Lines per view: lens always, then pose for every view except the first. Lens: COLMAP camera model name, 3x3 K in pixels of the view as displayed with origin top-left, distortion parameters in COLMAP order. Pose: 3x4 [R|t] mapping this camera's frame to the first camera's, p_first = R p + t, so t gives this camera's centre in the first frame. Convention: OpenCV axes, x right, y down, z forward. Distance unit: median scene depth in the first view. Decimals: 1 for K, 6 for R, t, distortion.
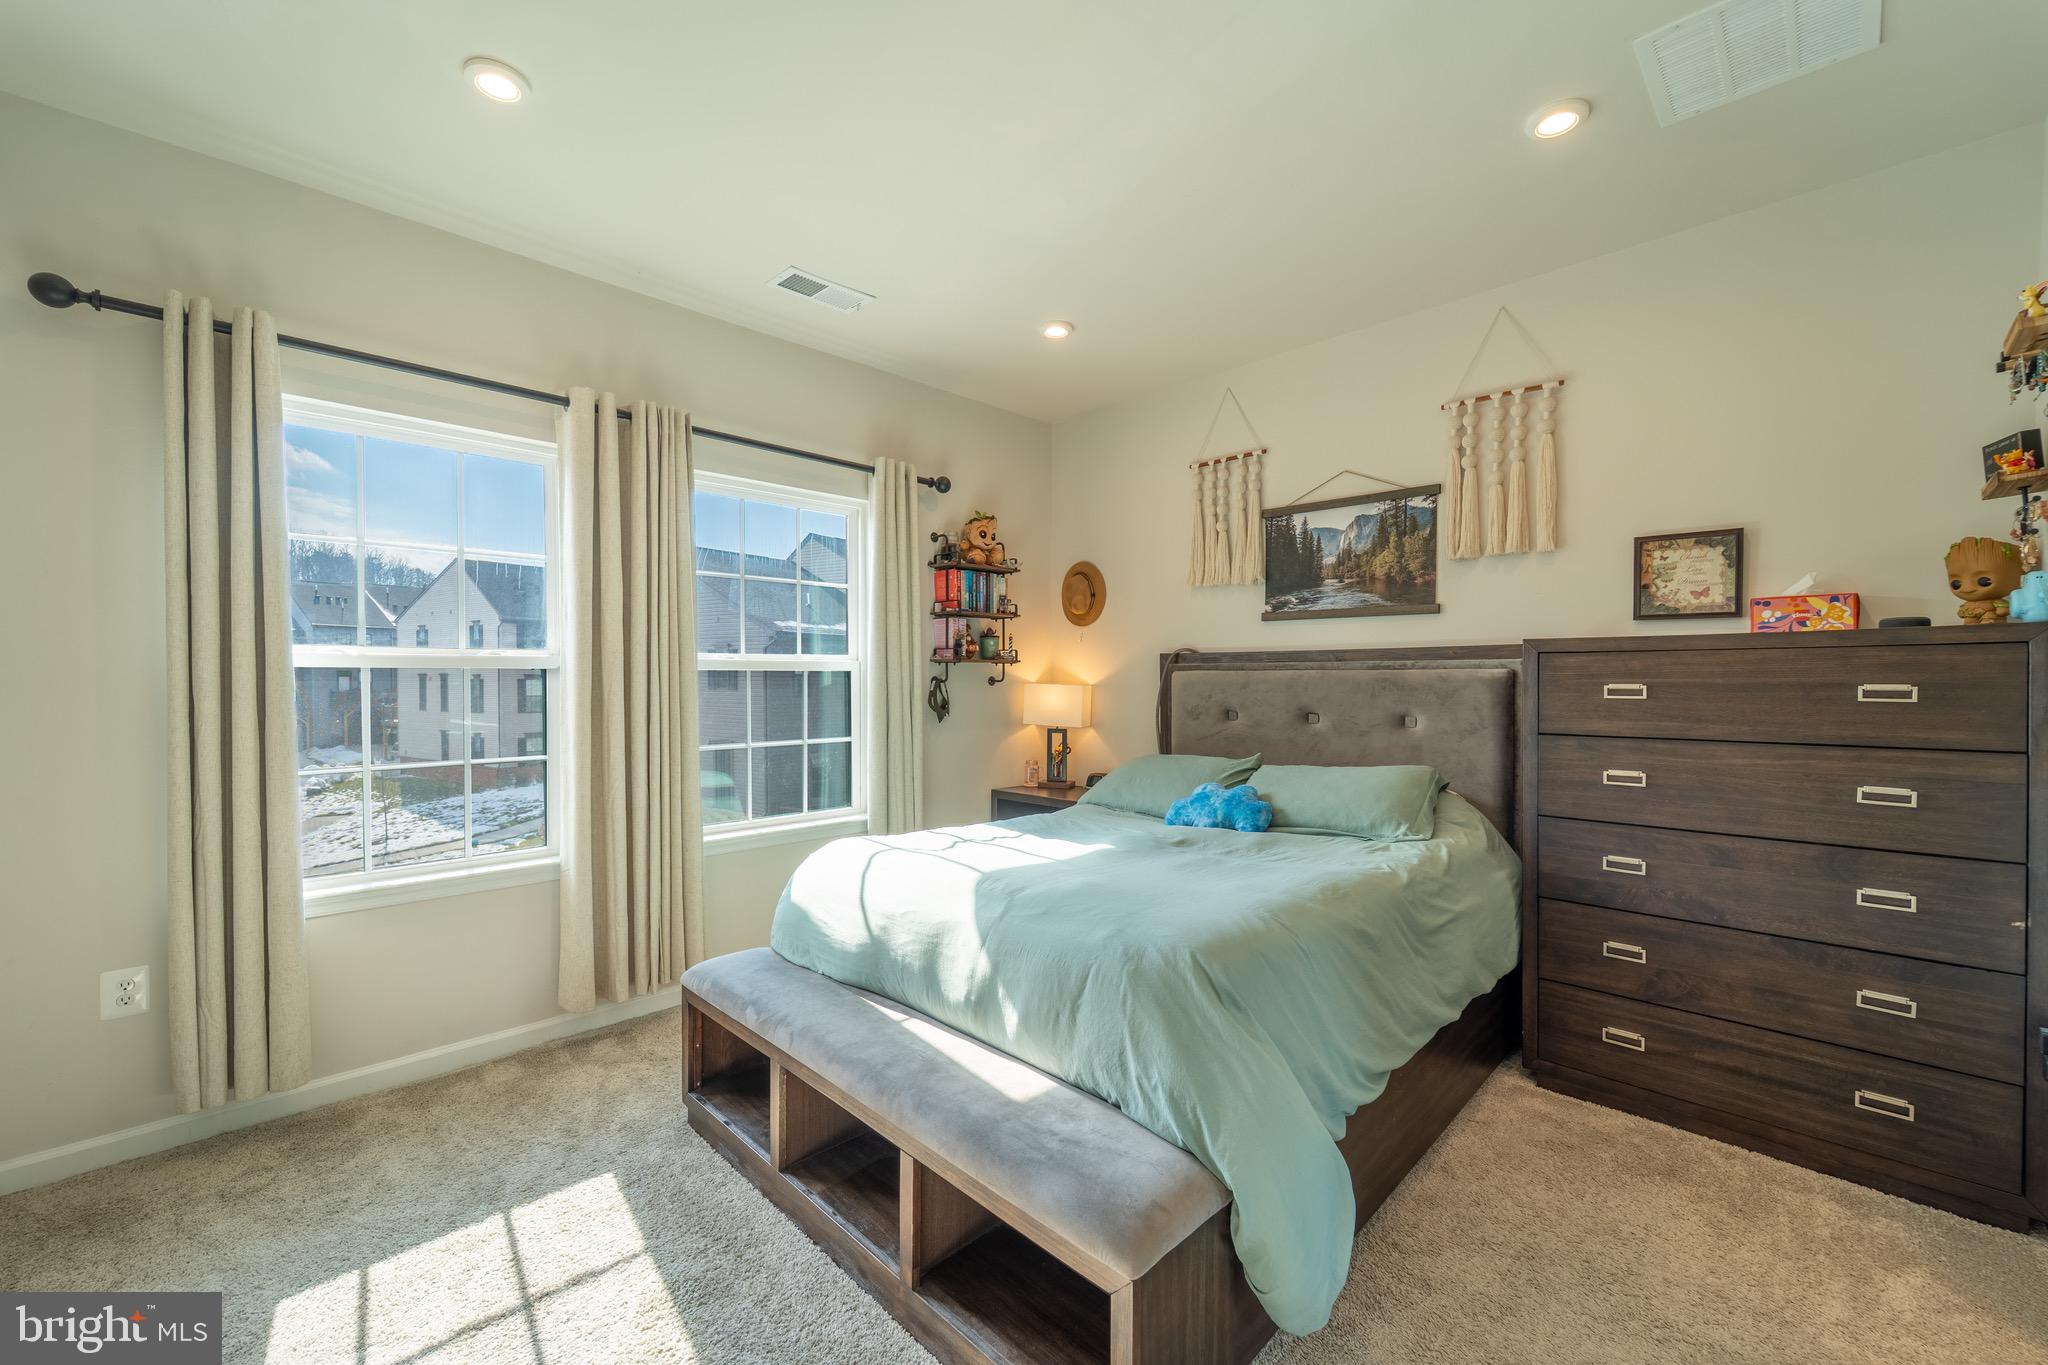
lens RADIAL K [[814.0, 0, 1034.2], [0, 814.0, 686.9], [0, 0, 1]] dist [0.002841, -0.001435]
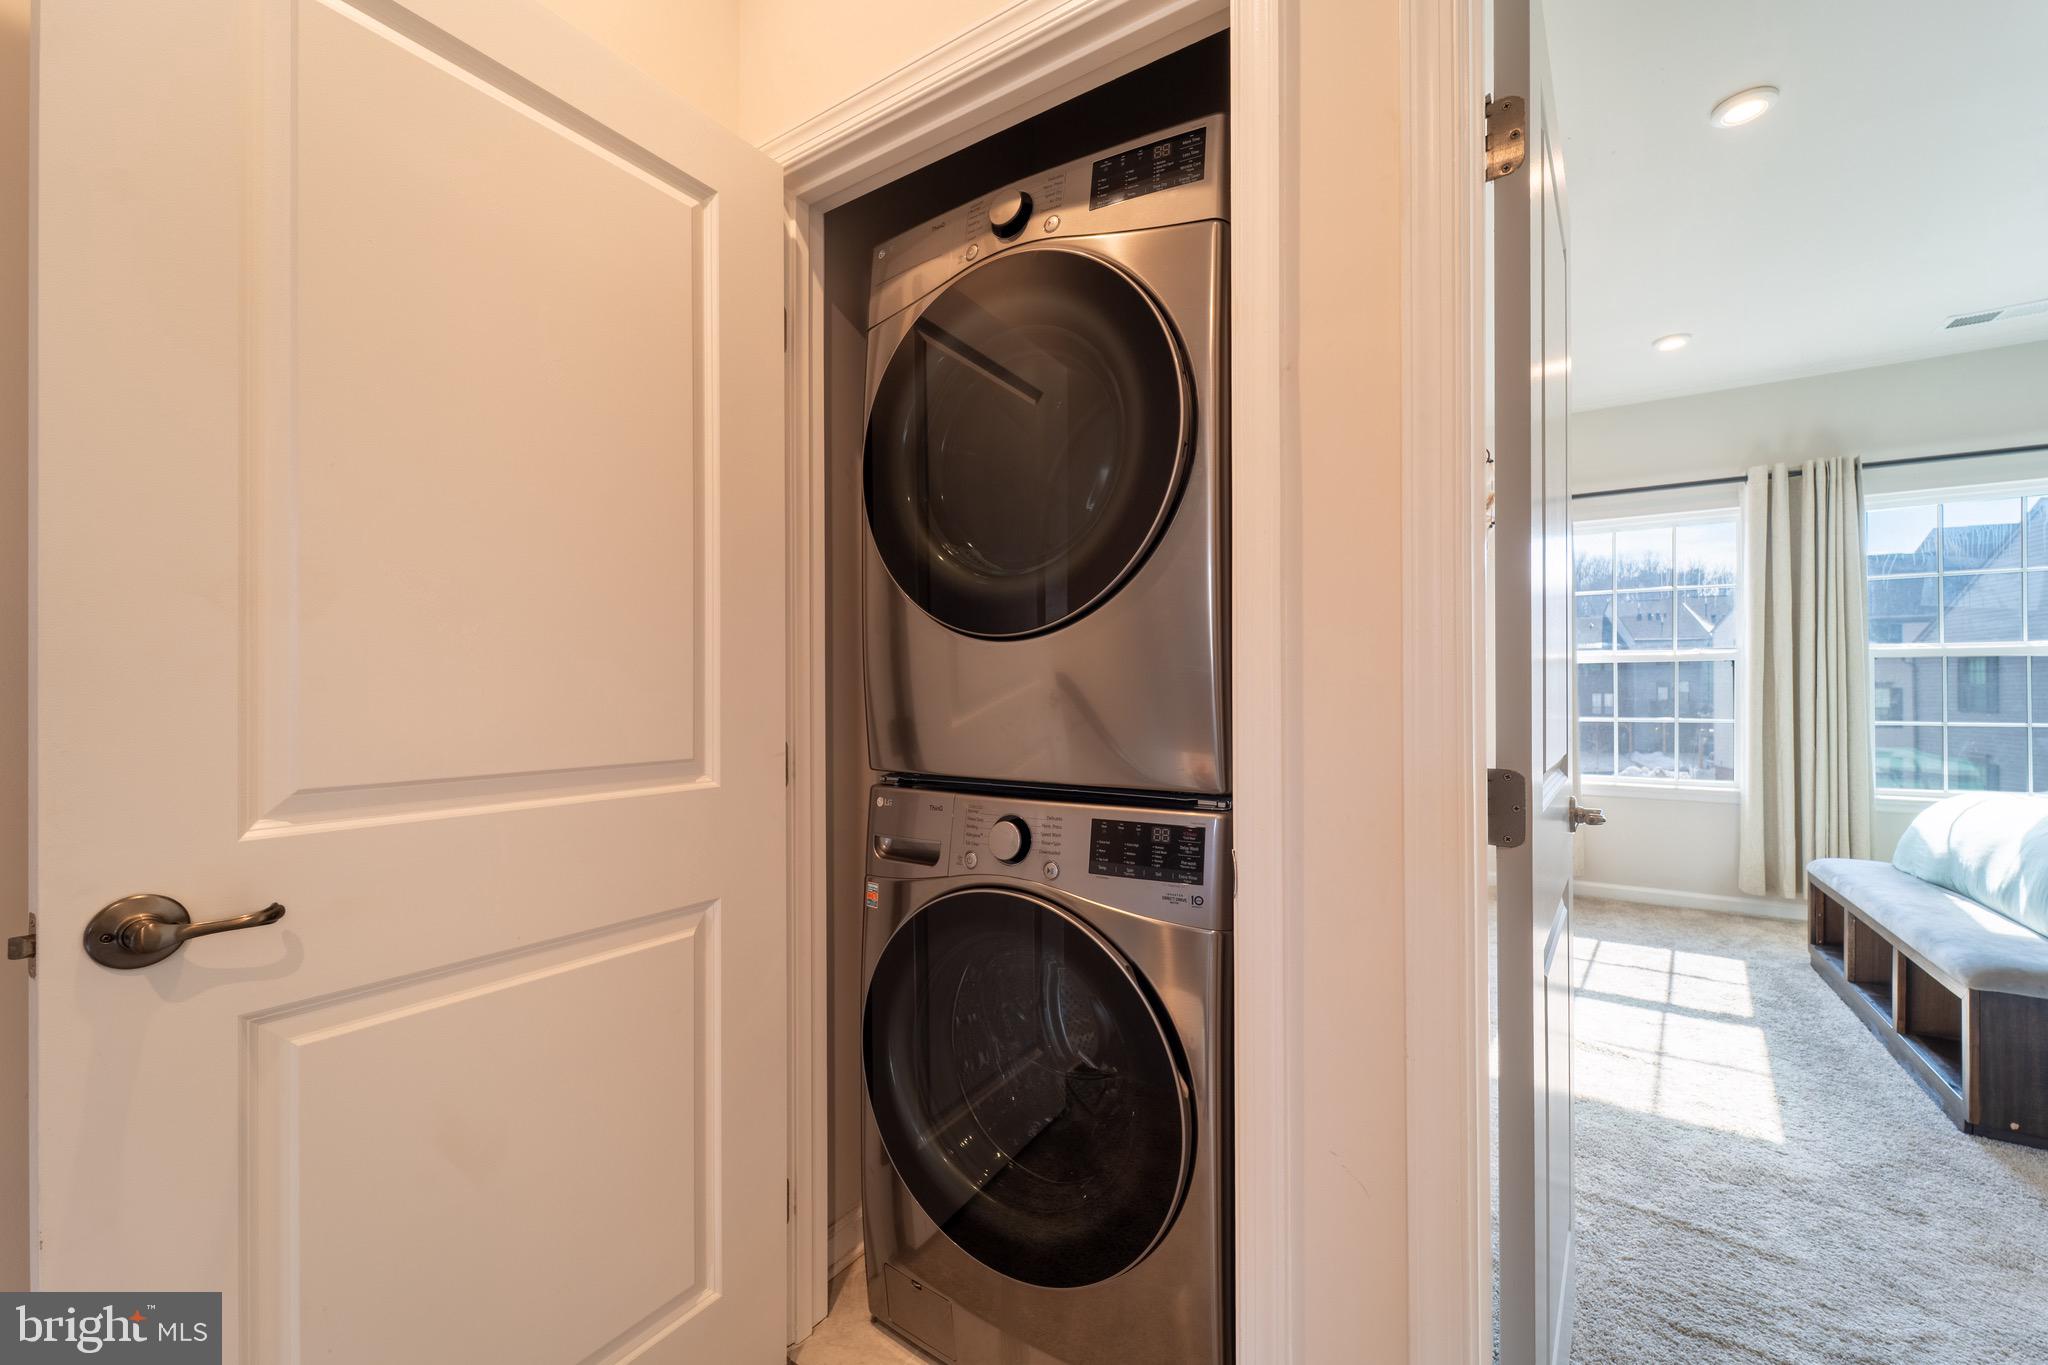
lens RADIAL K [[814.0, 0, 1034.5], [0, 814.0, 689.7], [0, 0, 1]] dist [0.002841, -0.001435]
pose [[0.208908, -0.003548, -0.977929, 0.604936], [-0.005488, 0.999973, -0.004800, 0.046031], [0.977920, 0.006370, 0.208883, -0.568811]]
